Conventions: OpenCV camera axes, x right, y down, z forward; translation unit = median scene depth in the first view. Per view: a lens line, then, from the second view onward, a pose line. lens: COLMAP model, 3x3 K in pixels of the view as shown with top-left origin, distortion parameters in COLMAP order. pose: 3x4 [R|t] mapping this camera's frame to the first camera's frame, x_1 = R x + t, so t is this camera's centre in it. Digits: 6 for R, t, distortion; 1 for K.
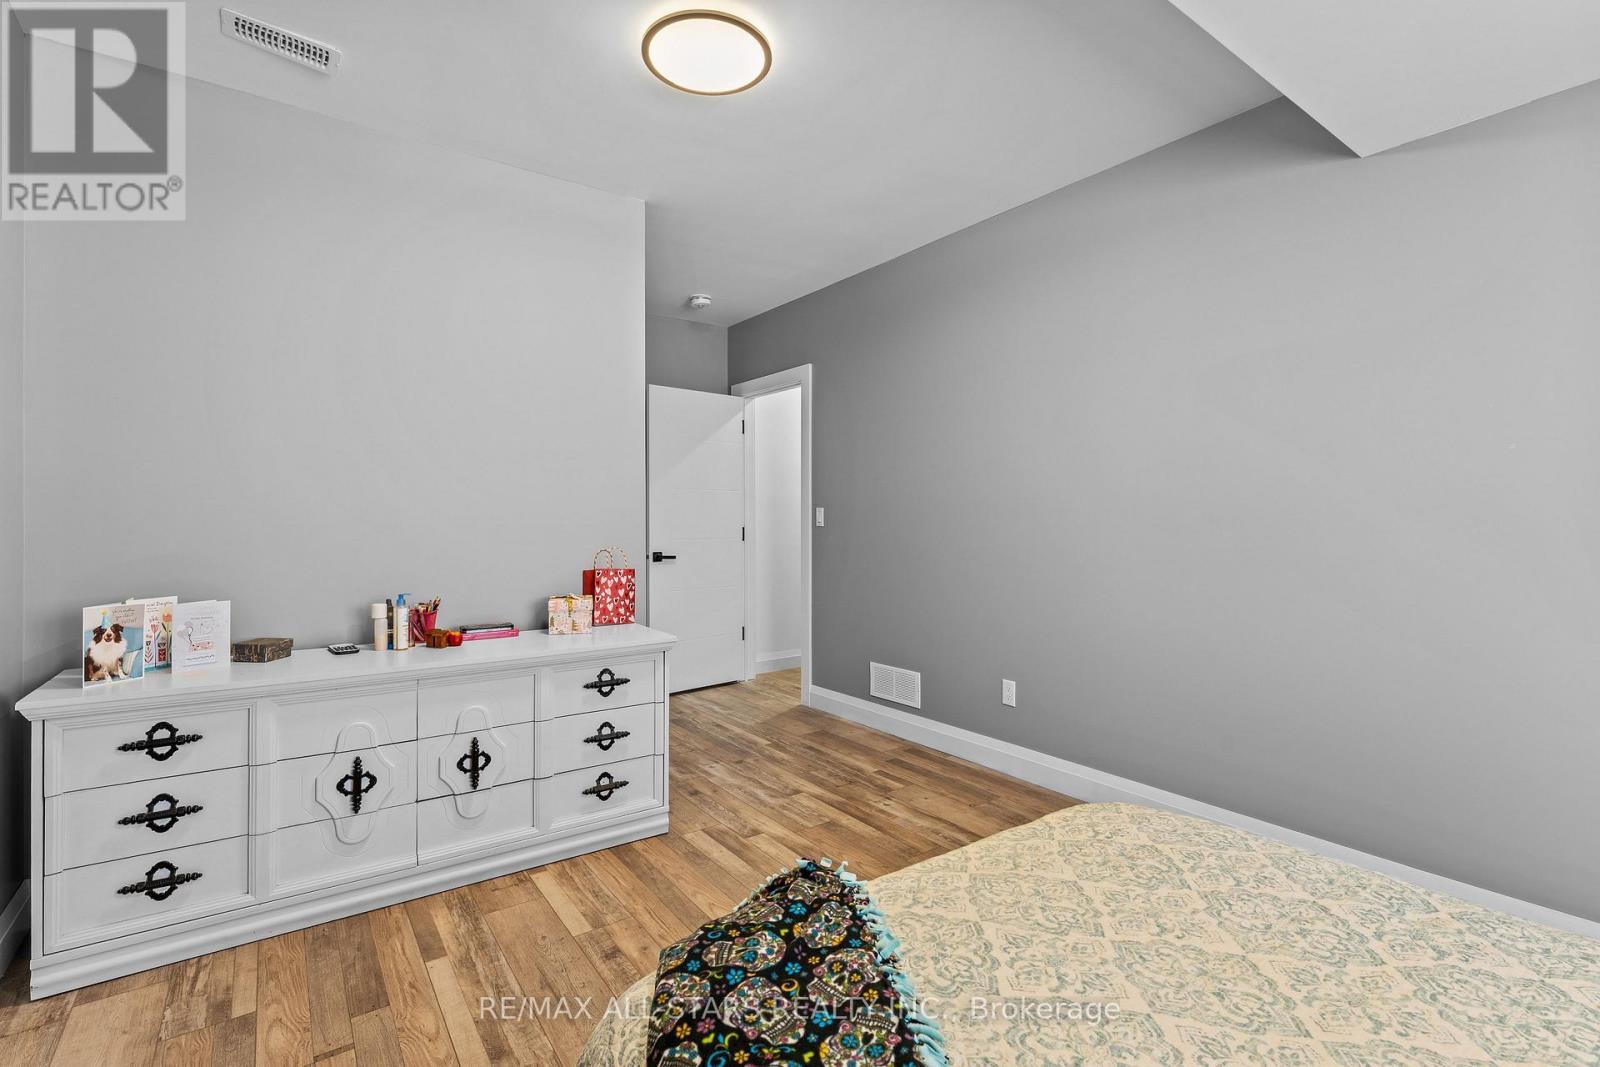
lens RADIAL K [[722.2, 0, 800.0], [0, 722.2, 533.5], [0, 0, 1]] dist [0.001318, -0.000188]
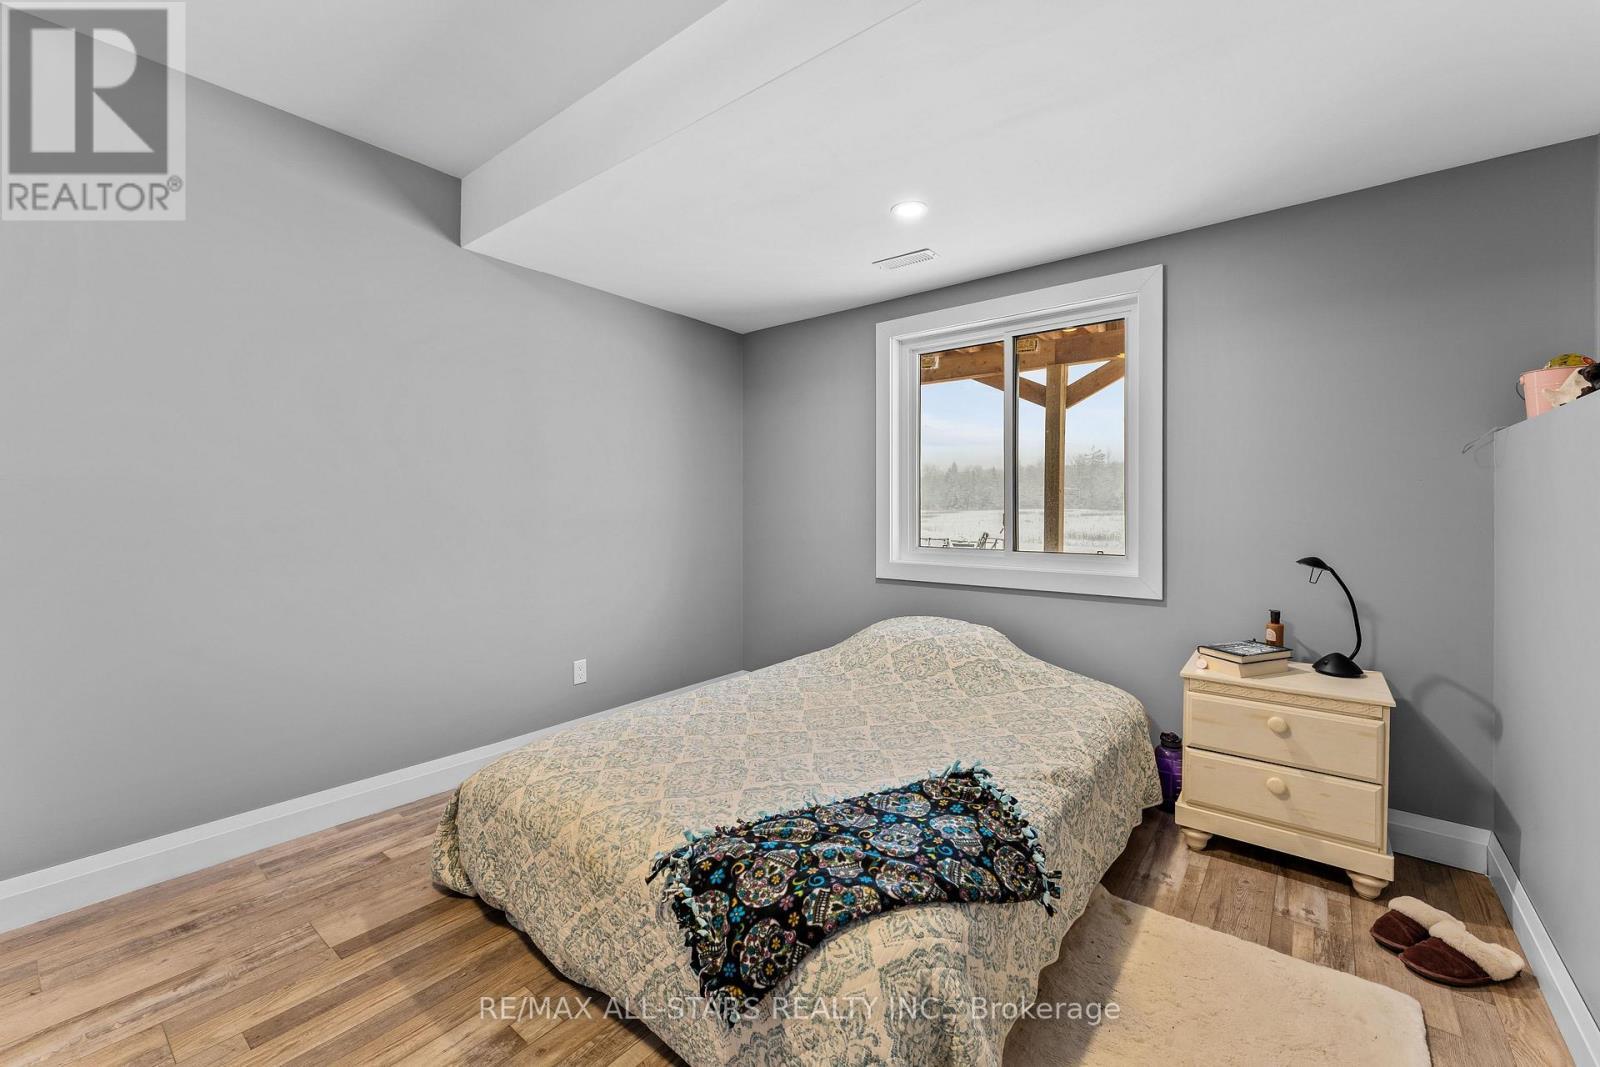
lens RADIAL K [[667.5, 0, 800.0], [0, 667.5, 533.5], [0, 0, 1]] dist [-0.000528, -0.000009]
pose [[-0.275733, -0.032598, 0.960681, -1.051066], [0.019397, 0.999033, 0.039466, -0.018698], [-0.961039, 0.029516, -0.274834, 1.261109]]
